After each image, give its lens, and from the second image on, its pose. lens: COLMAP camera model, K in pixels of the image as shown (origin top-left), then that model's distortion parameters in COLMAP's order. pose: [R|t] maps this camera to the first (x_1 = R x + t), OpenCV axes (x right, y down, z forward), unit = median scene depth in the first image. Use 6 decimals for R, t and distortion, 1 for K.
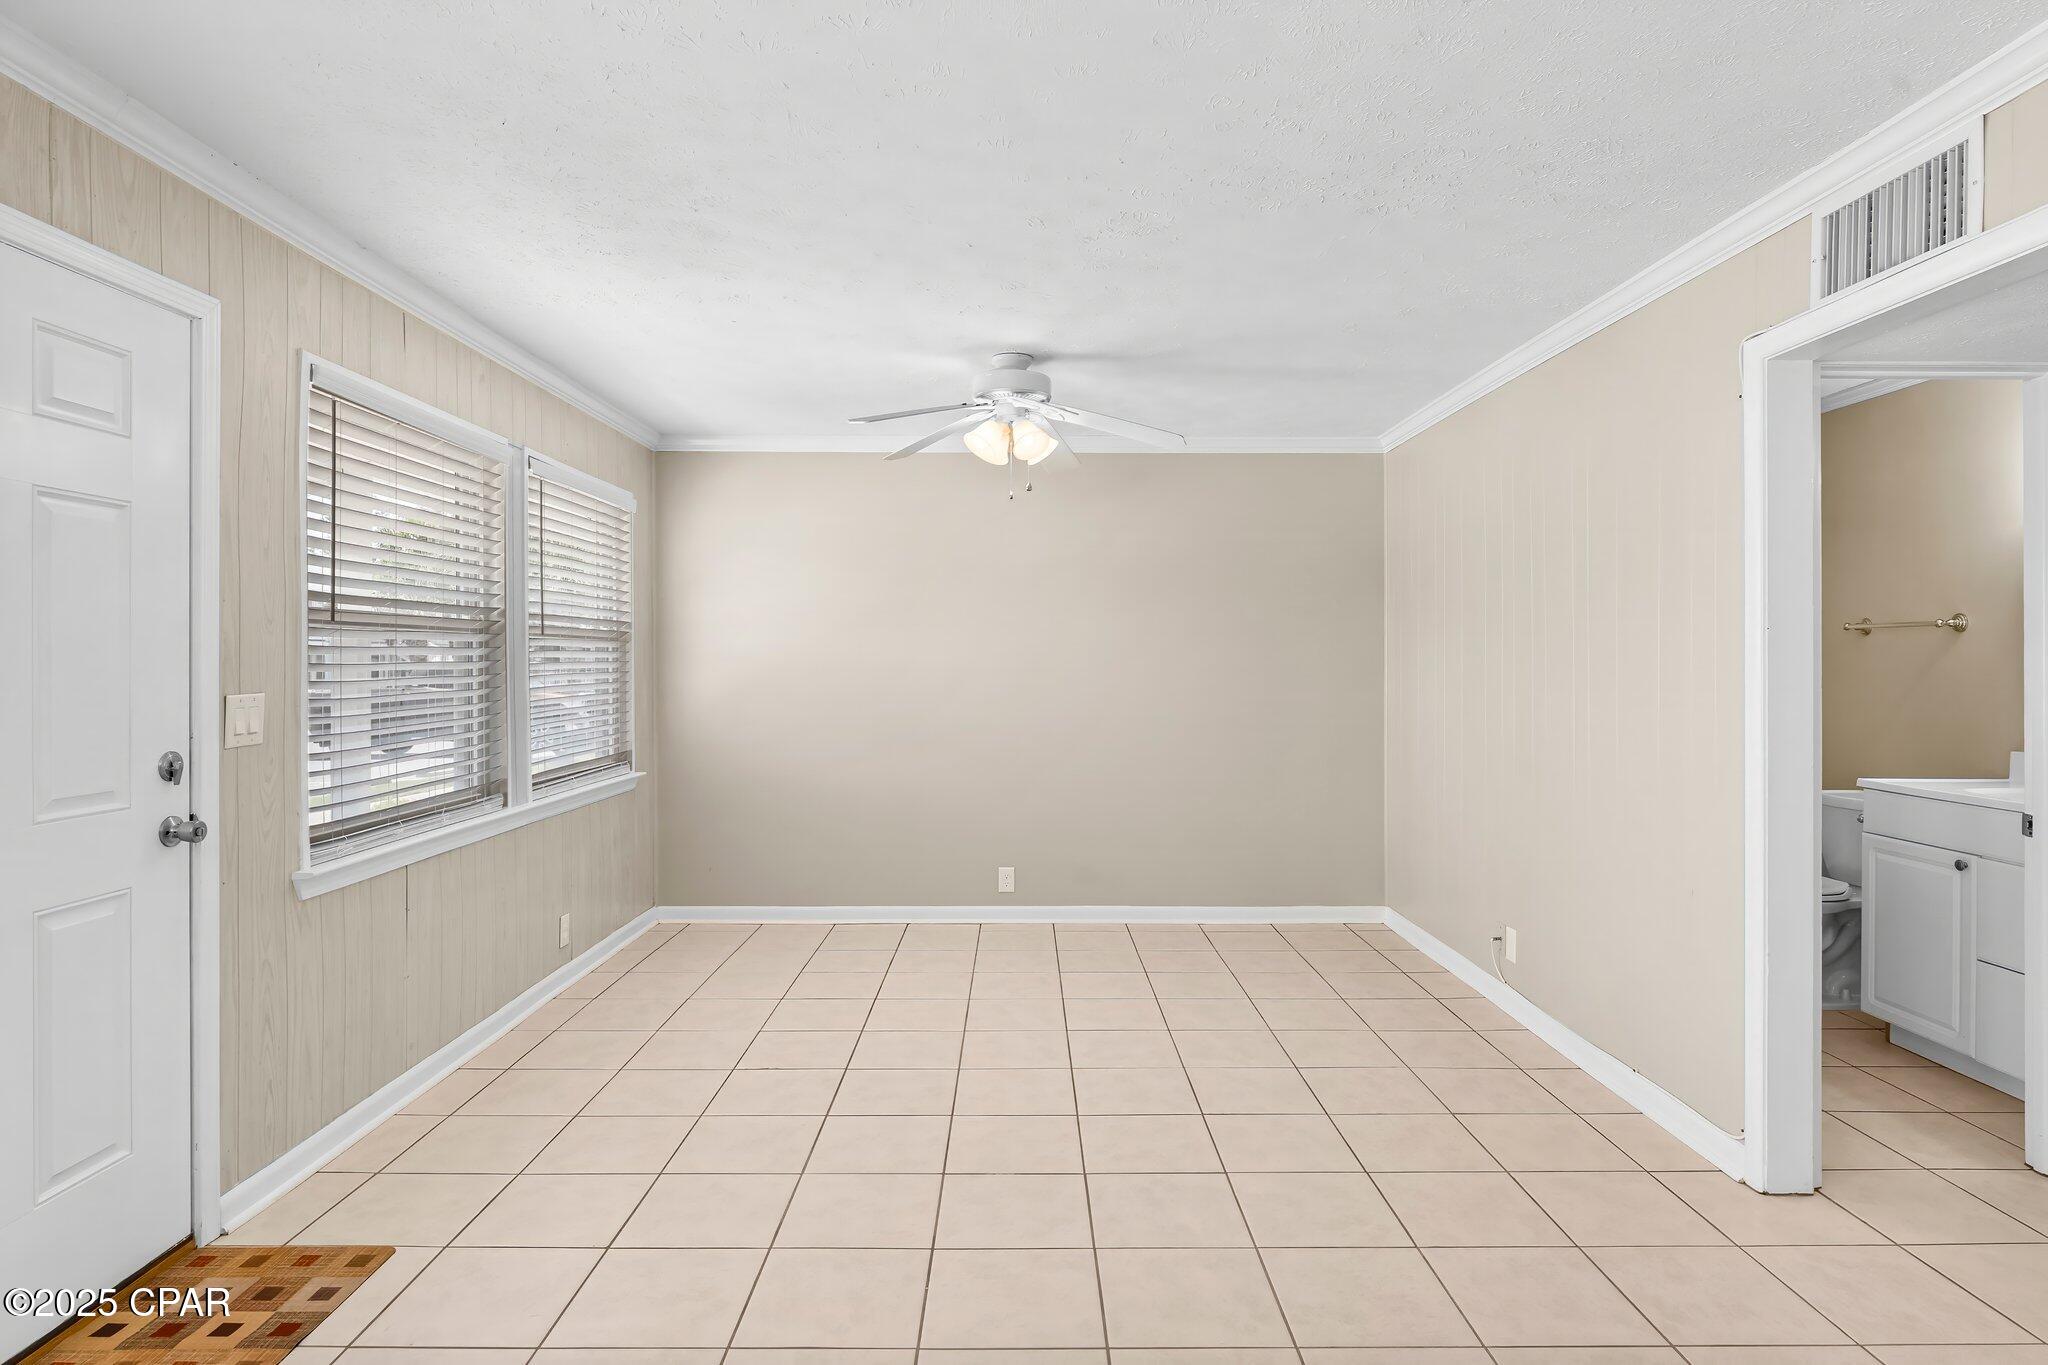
lens RADIAL K [[1102.8, 0, 1040.2], [0, 1102.8, 663.5], [0, 0, 1]] dist [-0.000284, -0.001061]
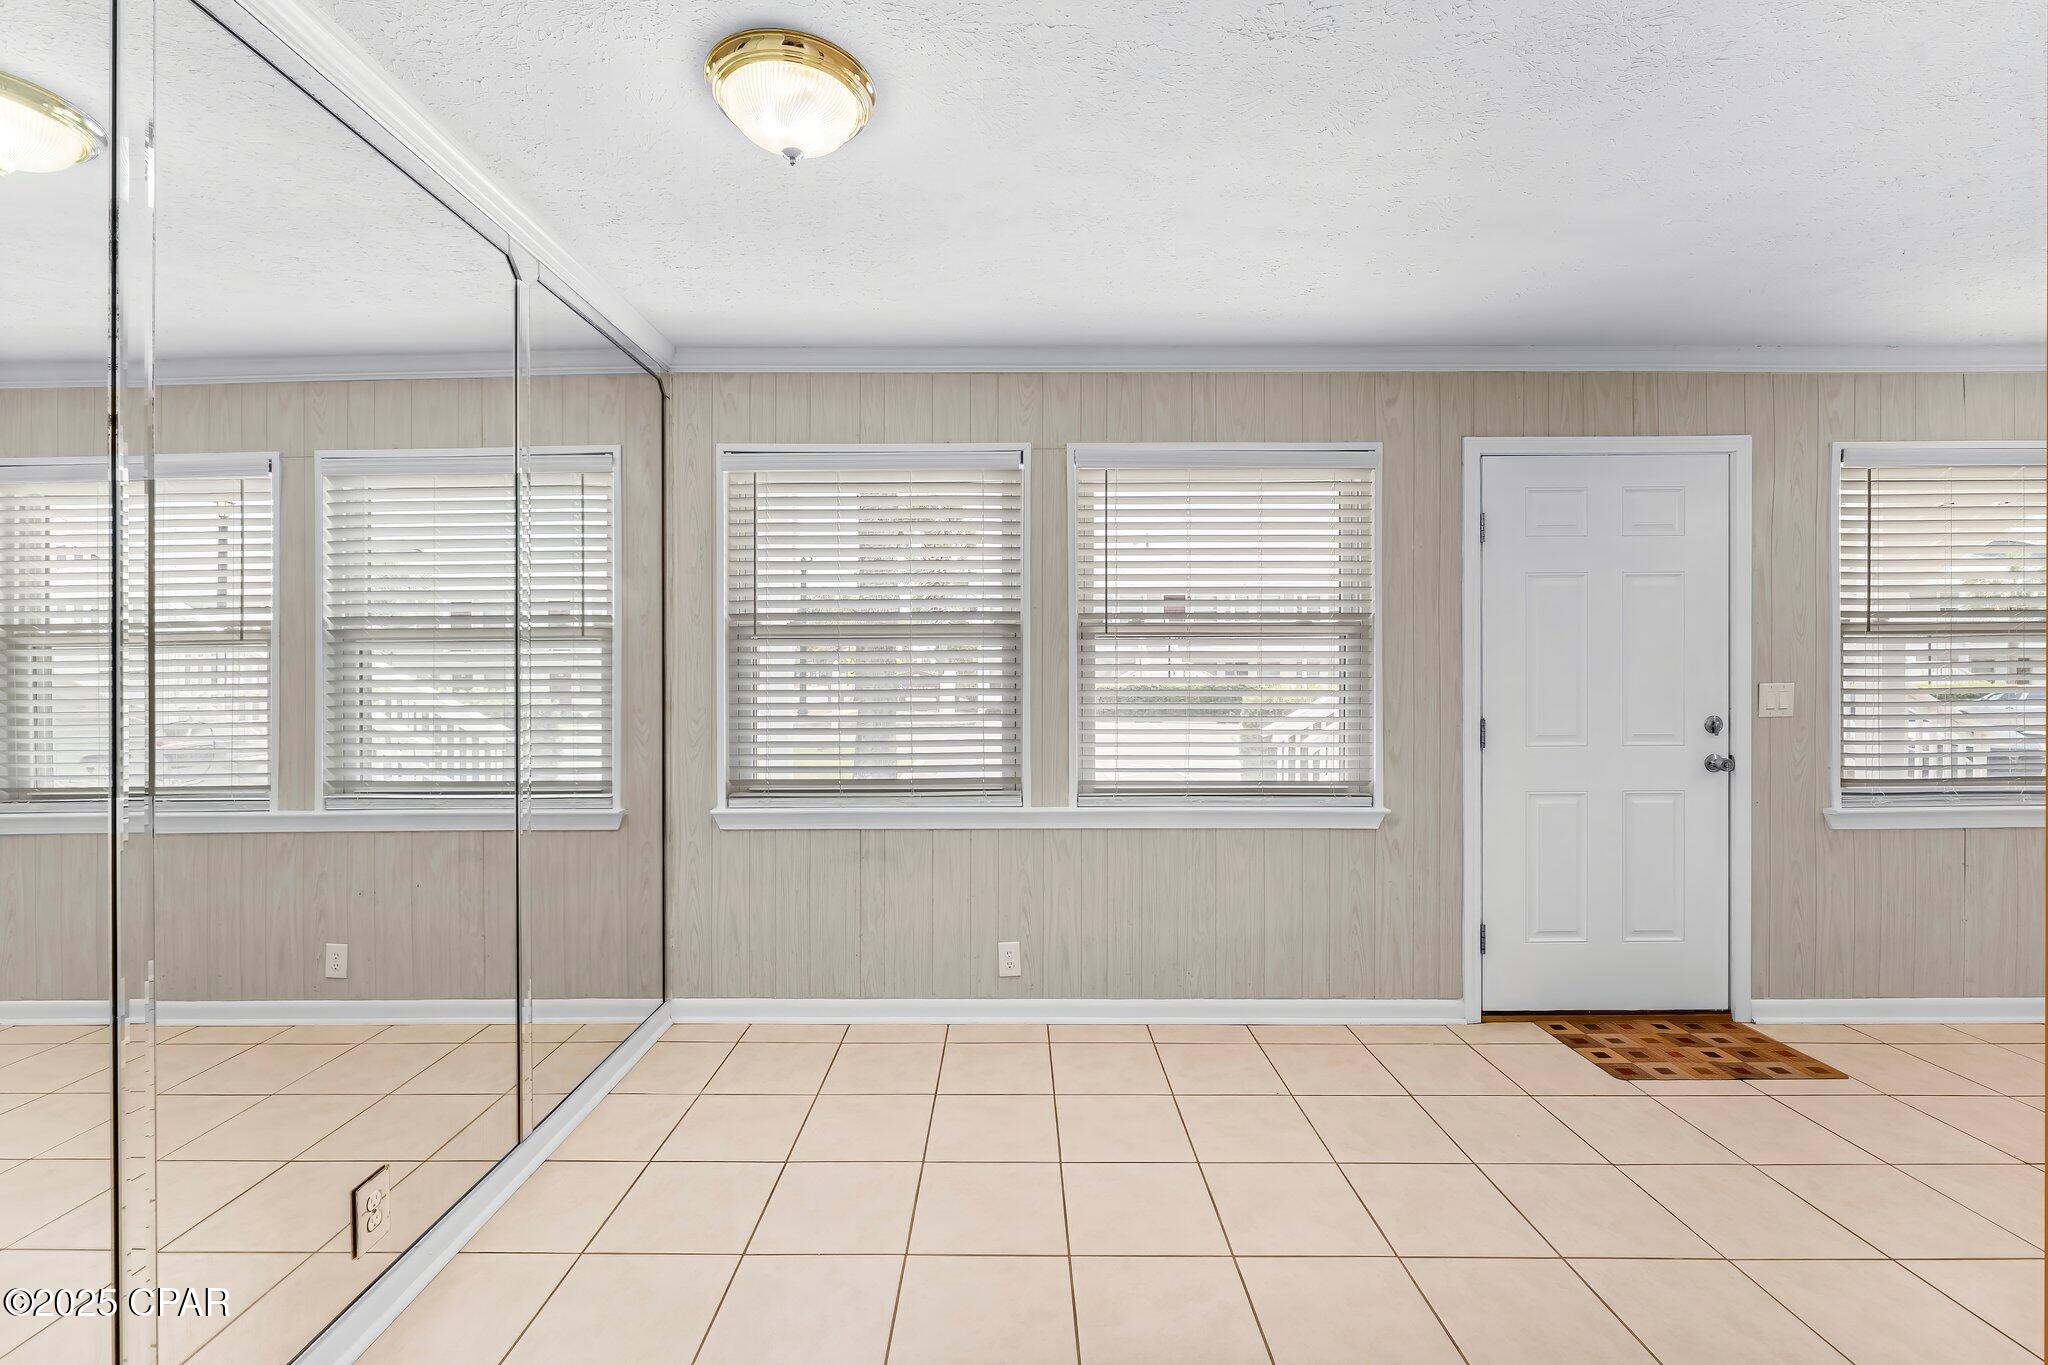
lens RADIAL K [[879.5, 0, 991.5], [0, 879.5, 671.5], [0, 0, 1]] dist [-0.005412, -0.000100]
pose [[-0.019994, 0.003339, -0.999795, 0.489106], [0.001431, 0.999993, 0.003311, 0.005697], [0.999799, -0.001365, -0.019999, -0.064884]]
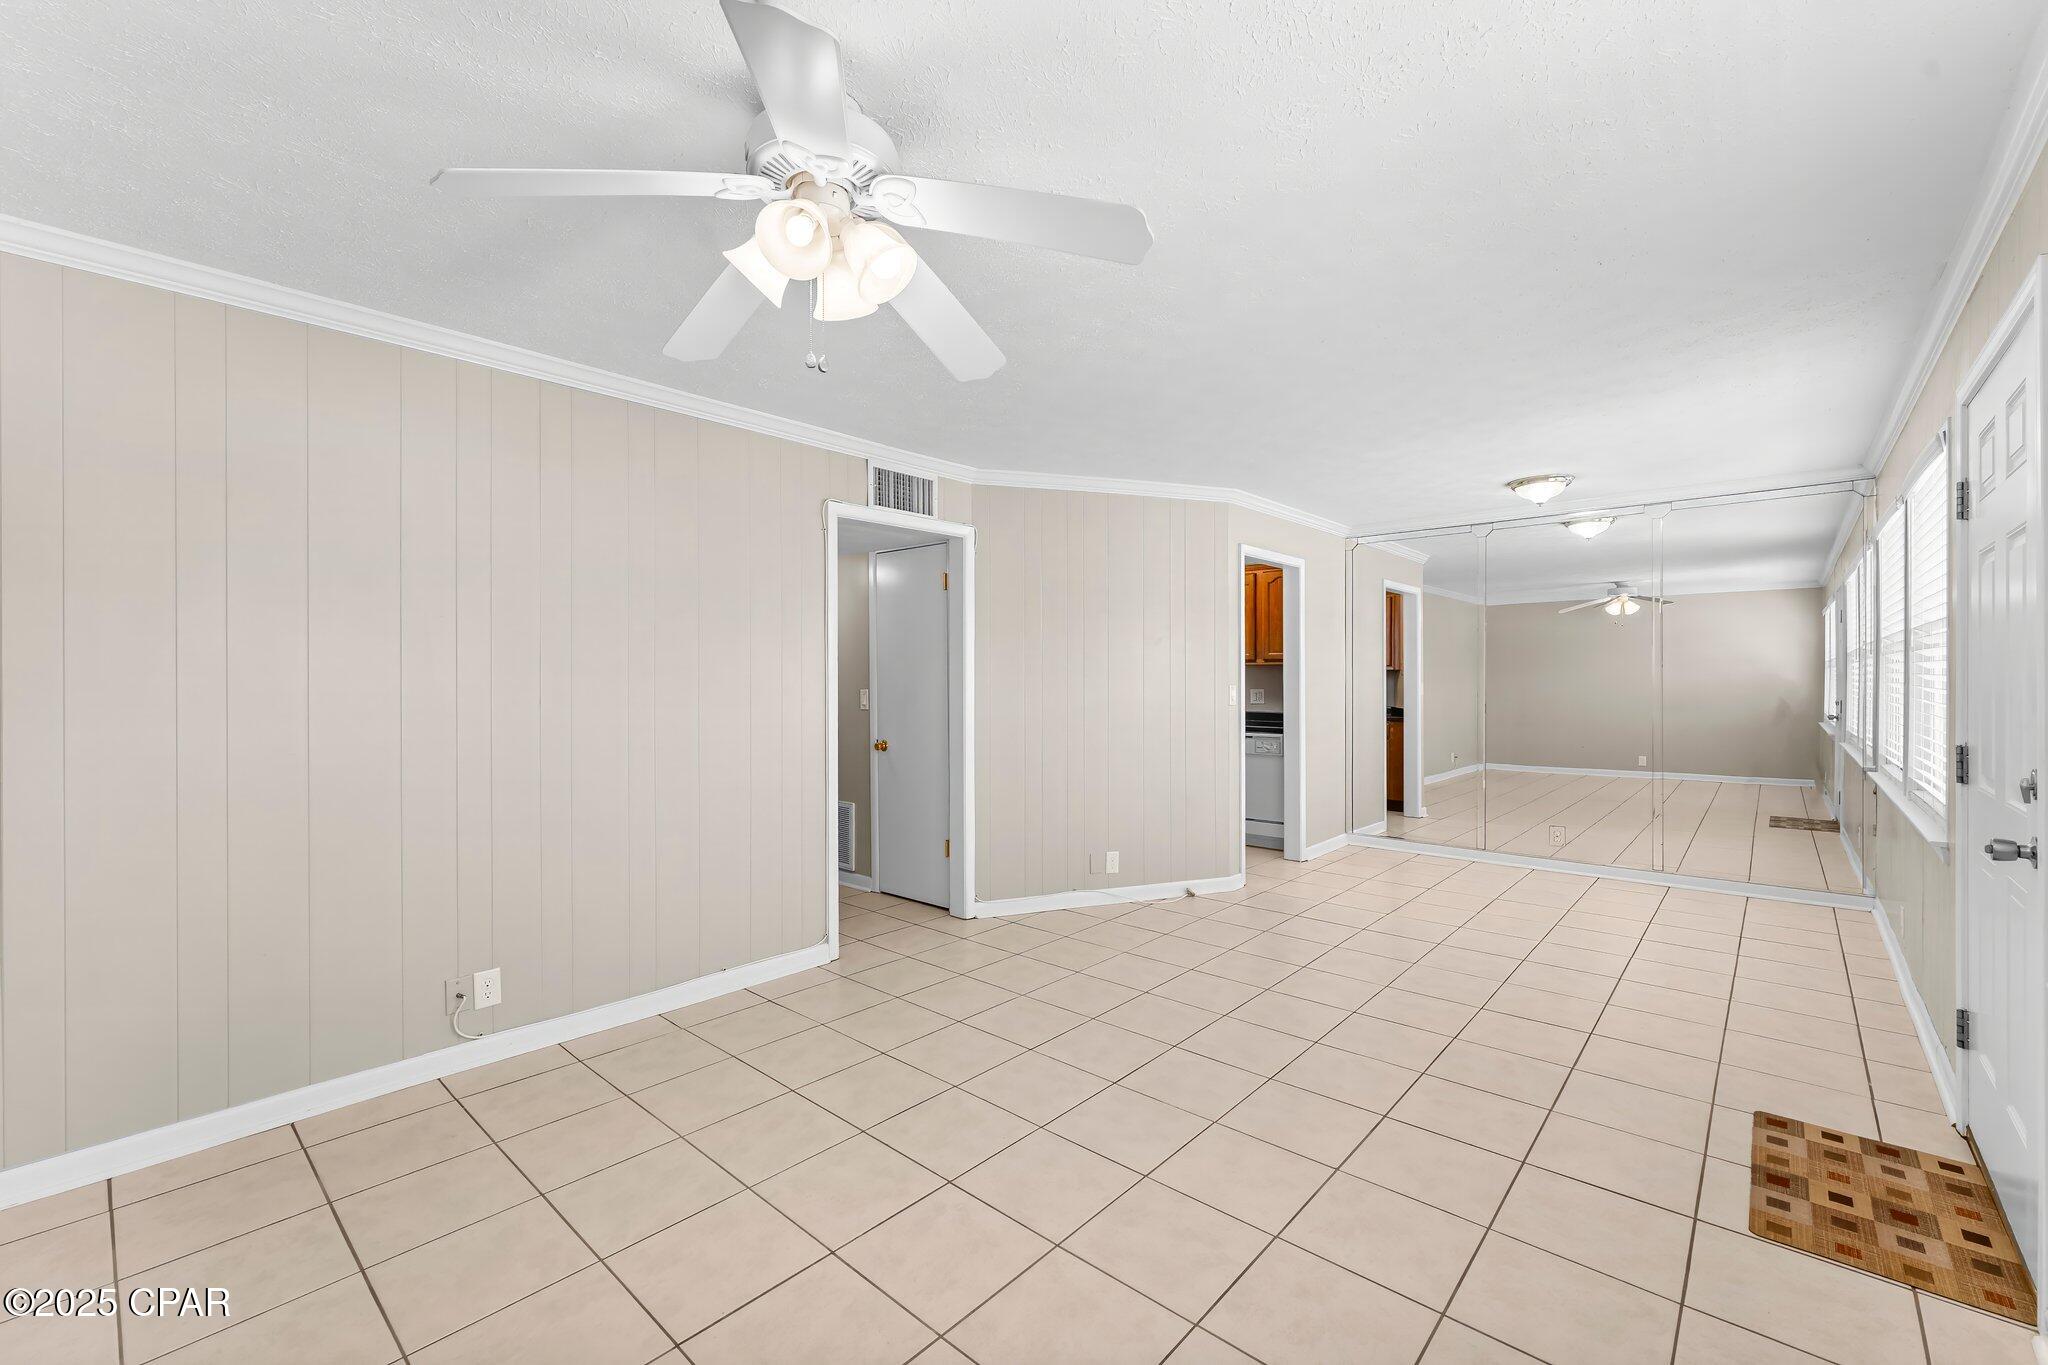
lens RADIAL K [[842.7, 0, 1021.3], [0, 842.7, 676.3], [0, 0, 1]] dist [0.001929, -0.000749]
pose [[-0.731690, -0.001396, 0.681636, -0.550094], [0.002531, 0.999985, 0.004764, -0.004732], [-0.681633, 0.005211, -0.731676, 1.822633]]
